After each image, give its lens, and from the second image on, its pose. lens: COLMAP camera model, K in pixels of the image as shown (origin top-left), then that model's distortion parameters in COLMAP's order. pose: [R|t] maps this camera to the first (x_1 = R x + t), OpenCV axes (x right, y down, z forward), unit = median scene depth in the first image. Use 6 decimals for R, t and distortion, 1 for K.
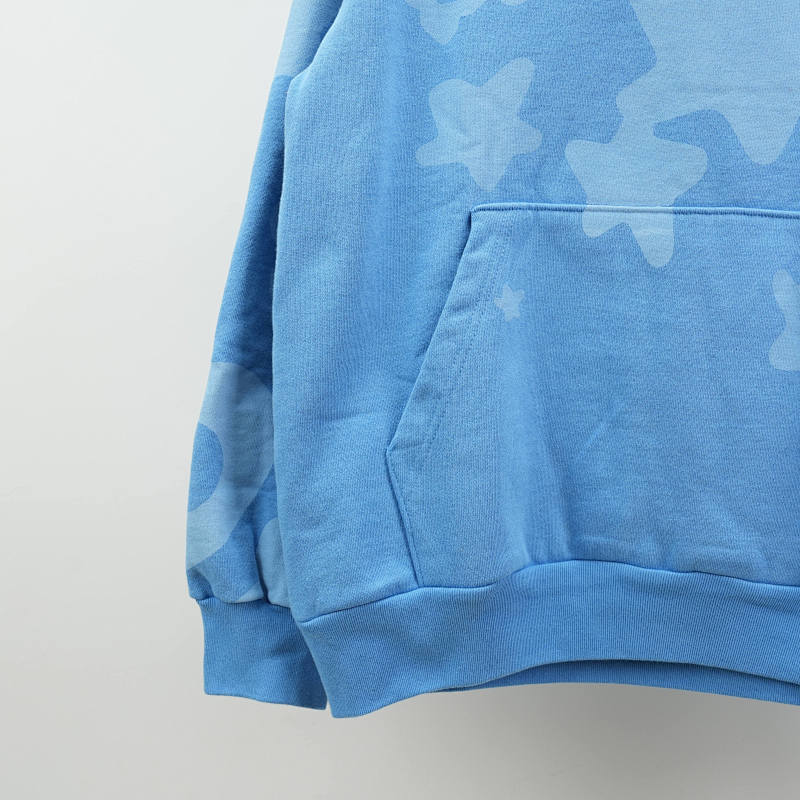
lens RADIAL K [[882.6, 0, 400.7], [0, 882.6, 412.1], [0, 0, 1]] dist [-0.015842, 0.009505]
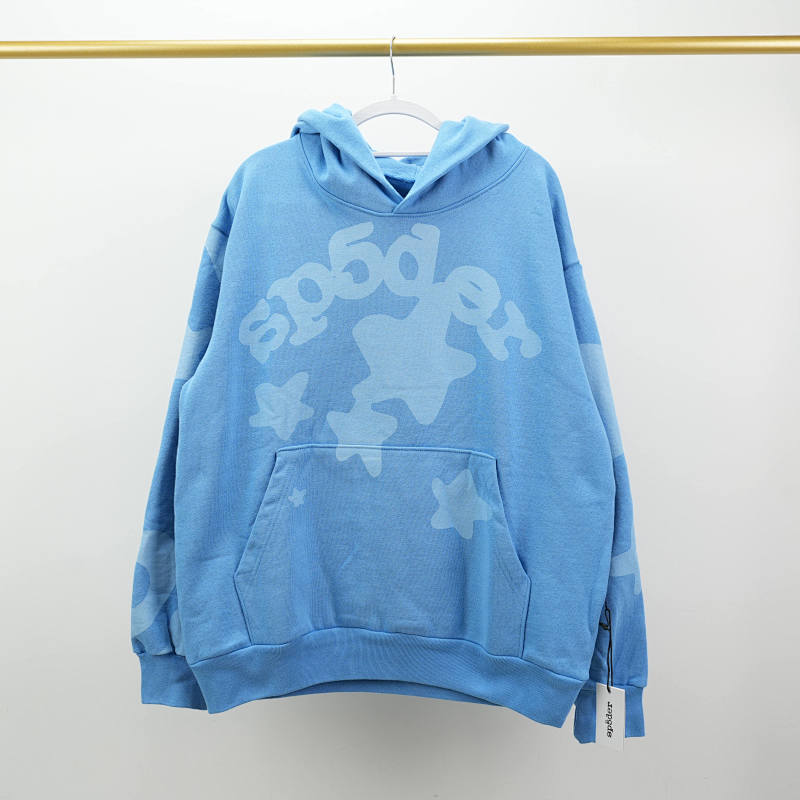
lens RADIAL K [[882.6, 0, 400.7], [0, 882.6, 412.1], [0, 0, 1]] dist [-0.015842, 0.009505]
pose [[0.998590, -0.013925, 0.051217, 0.253402], [0.014739, 0.999770, -0.015552, -0.277674], [-0.050989, 0.016285, 0.998566, -0.958511]]
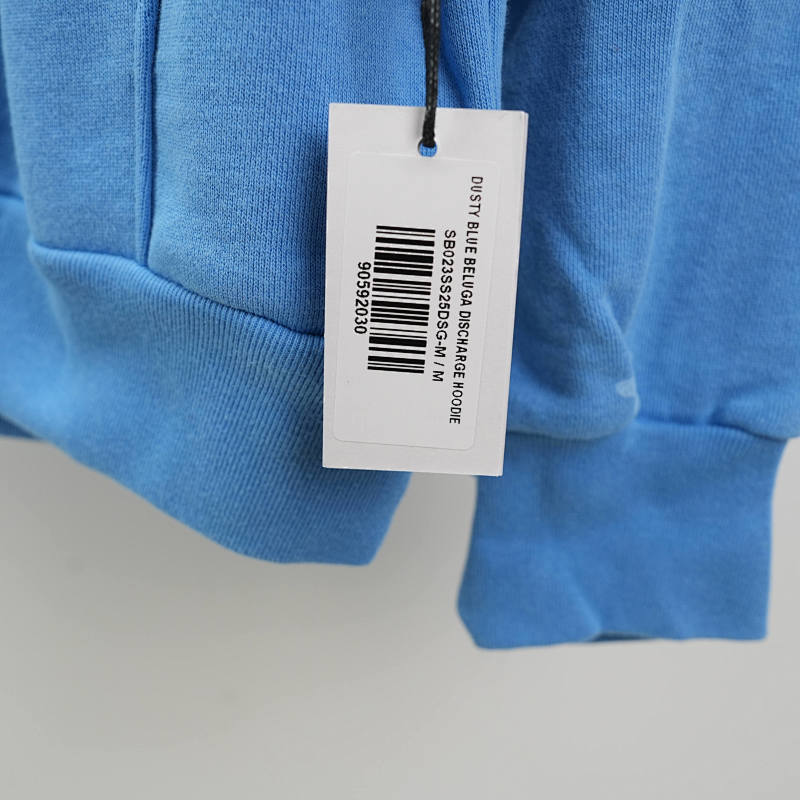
lens RADIAL K [[882.6, 0, 400.7], [0, 882.6, 412.1], [0, 0, 1]] dist [-0.015842, 0.009505]
pose [[0.995868, 0.026461, -0.086866, 0.736196], [-0.001998, 0.962755, 0.270368, 0.186852], [0.090785, -0.269077, 0.958830, 0.562393]]
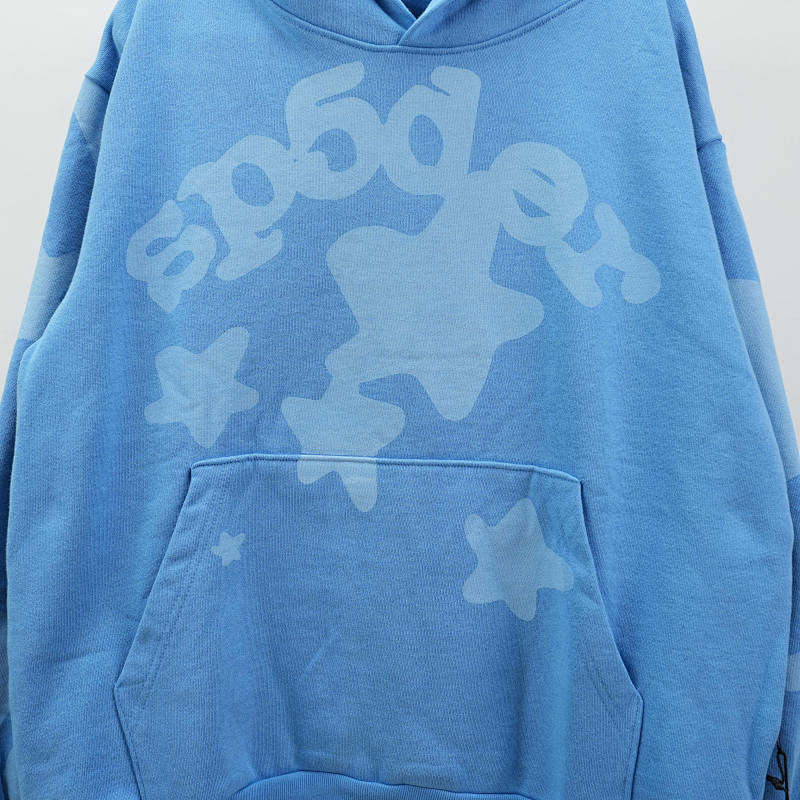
lens RADIAL K [[882.6, 0, 400.7], [0, 882.6, 412.1], [0, 0, 1]] dist [-0.015842, 0.009505]
pose [[0.998527, -0.010056, 0.053322, 0.281045], [0.011674, 0.999479, -0.030102, -0.257332], [-0.052992, 0.030680, 0.998124, -0.118883]]
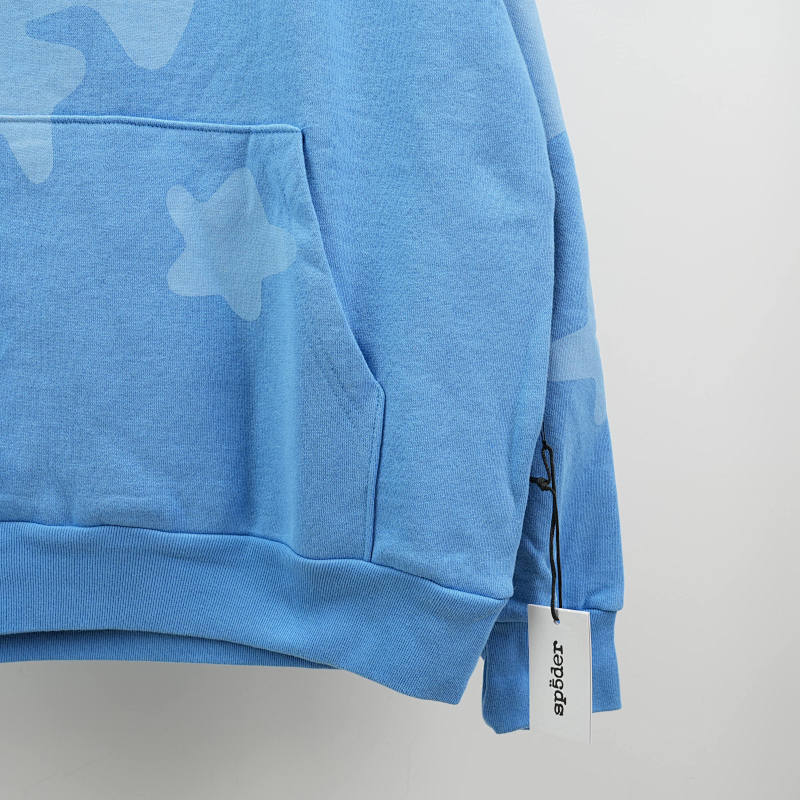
lens RADIAL K [[882.6, 0, 400.7], [0, 882.6, 412.1], [0, 0, 1]] dist [-0.015842, 0.009505]
pose [[0.979779, -0.043216, 0.195358, 0.468756], [0.045681, 0.998923, -0.008129, 0.089577], [-0.194797, 0.016889, 0.980698, 0.066354]]
